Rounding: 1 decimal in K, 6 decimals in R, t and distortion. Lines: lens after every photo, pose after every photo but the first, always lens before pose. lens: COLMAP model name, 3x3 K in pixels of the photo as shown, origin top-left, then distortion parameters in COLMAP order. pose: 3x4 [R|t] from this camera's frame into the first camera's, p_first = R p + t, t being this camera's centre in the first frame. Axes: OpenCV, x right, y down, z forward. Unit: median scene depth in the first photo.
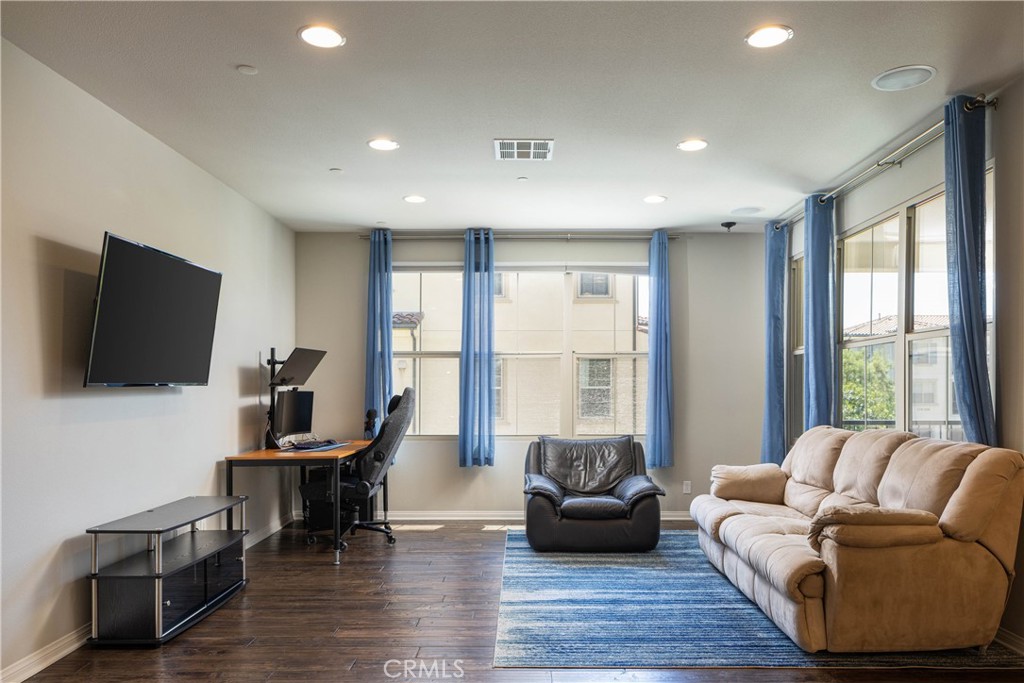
lens RADIAL K [[705.5, 0, 512.3], [0, 705.5, 385.4], [0, 0, 1]] dist [0.004416, -0.042117]
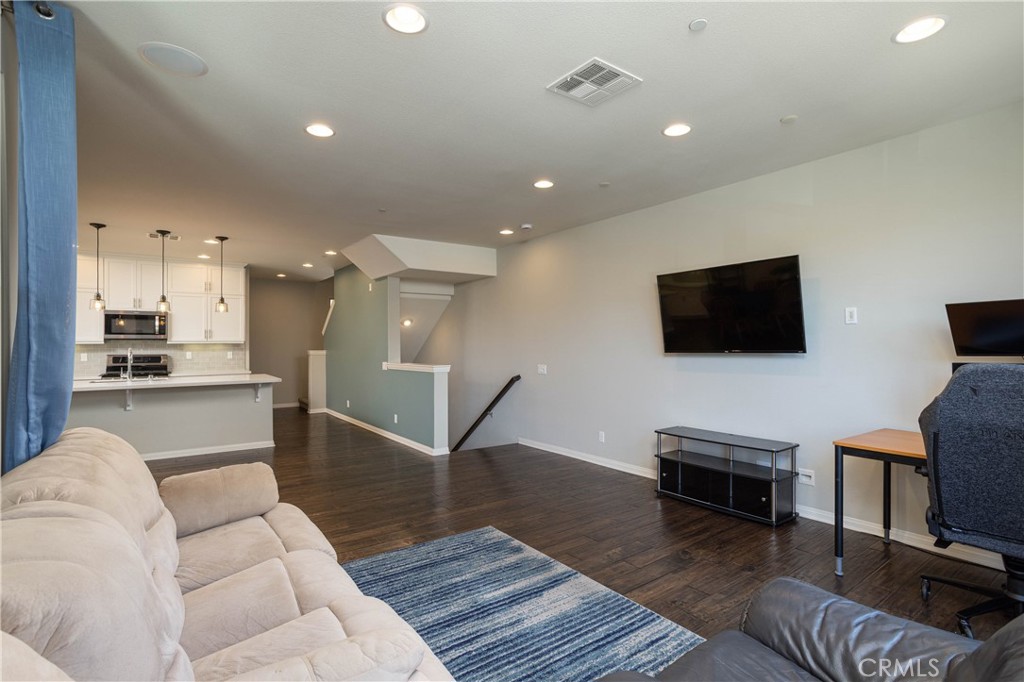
lens RADIAL K [[517.0, 0, 526.8], [0, 517.0, 338.6], [0, 0, 1]] dist [-0.000835, -0.000008]
pose [[-0.788756, 0.002909, -0.614699, 0.464792], [0.008086, 0.999951, -0.005642, -0.023597], [0.614653, -0.009420, -0.788742, 1.441693]]
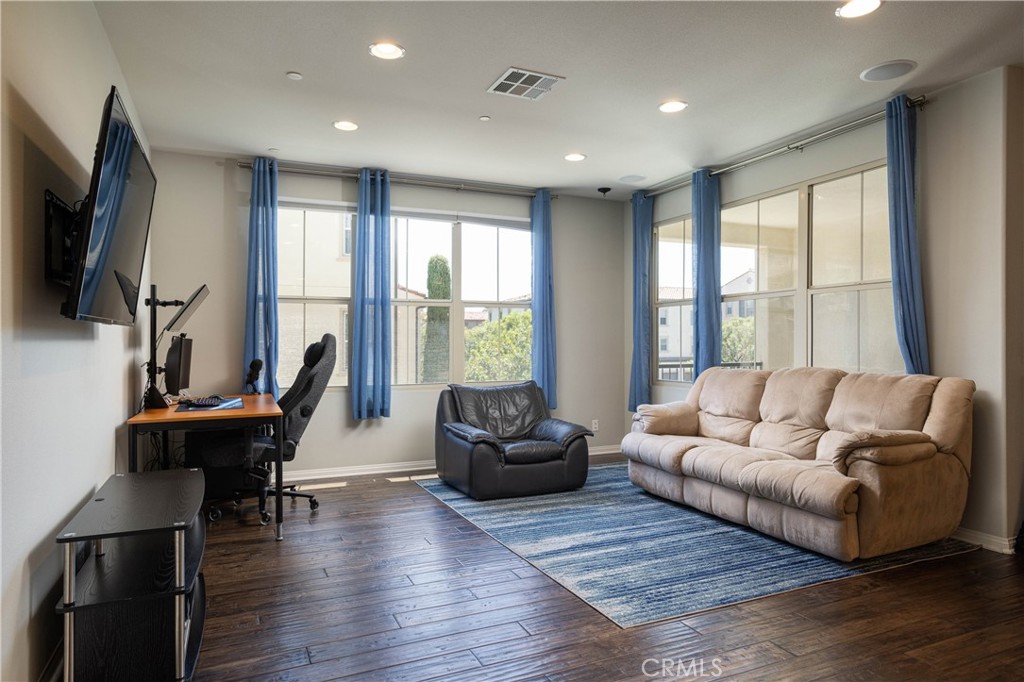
lens RADIAL K [[630.7, 0, 512.0], [0, 630.7, 341.0], [0, 0, 1]] dist [-0.021386, 0.002062]
pose [[0.907282, -0.000698, 0.420522, -0.360731], [0.001067, 0.999999, -0.000644, 0.016979], [-0.420521, 0.001034, 0.907282, 0.227328]]
